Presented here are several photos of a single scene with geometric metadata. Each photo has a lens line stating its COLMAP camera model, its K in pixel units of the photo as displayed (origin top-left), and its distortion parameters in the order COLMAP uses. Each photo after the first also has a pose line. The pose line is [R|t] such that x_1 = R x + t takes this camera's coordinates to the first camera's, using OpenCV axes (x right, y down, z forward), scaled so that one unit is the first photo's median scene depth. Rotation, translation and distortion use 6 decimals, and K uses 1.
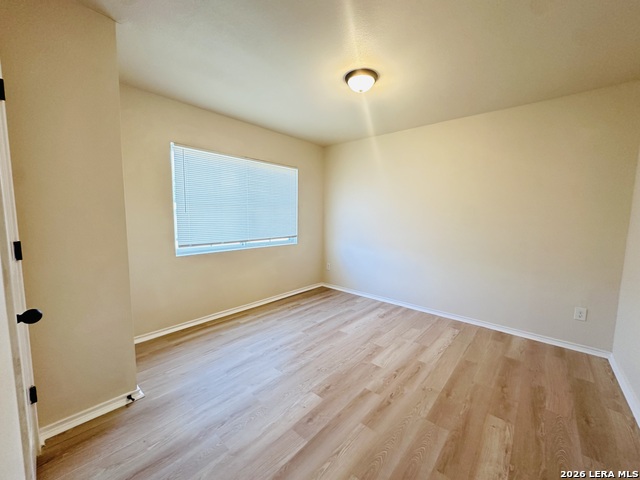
lens RADIAL K [[255.0, 0, 321.3], [0, 255.0, 240.5], [0, 0, 1]] dist [-0.002261, 0.000452]
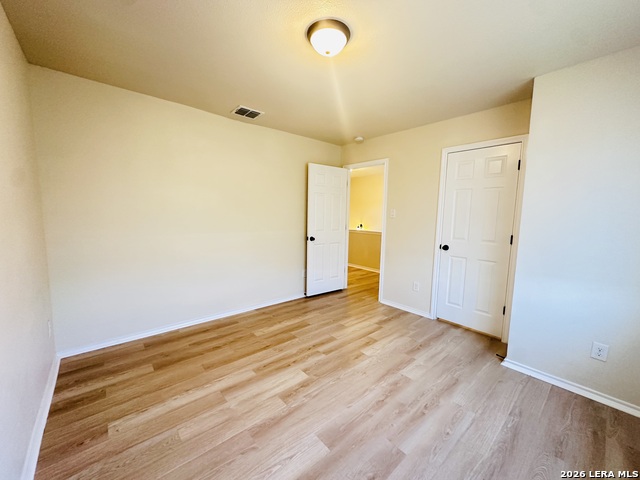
lens RADIAL K [[255.0, 0, 319.0], [0, 255.0, 241.6], [0, 0, 1]] dist [-0.002261, 0.000452]
pose [[-0.989748, -0.048164, 0.134460, 0.058138], [-0.018902, 0.977317, 0.210938, -0.205729], [-0.141569, 0.206234, -0.968207, 1.868896]]
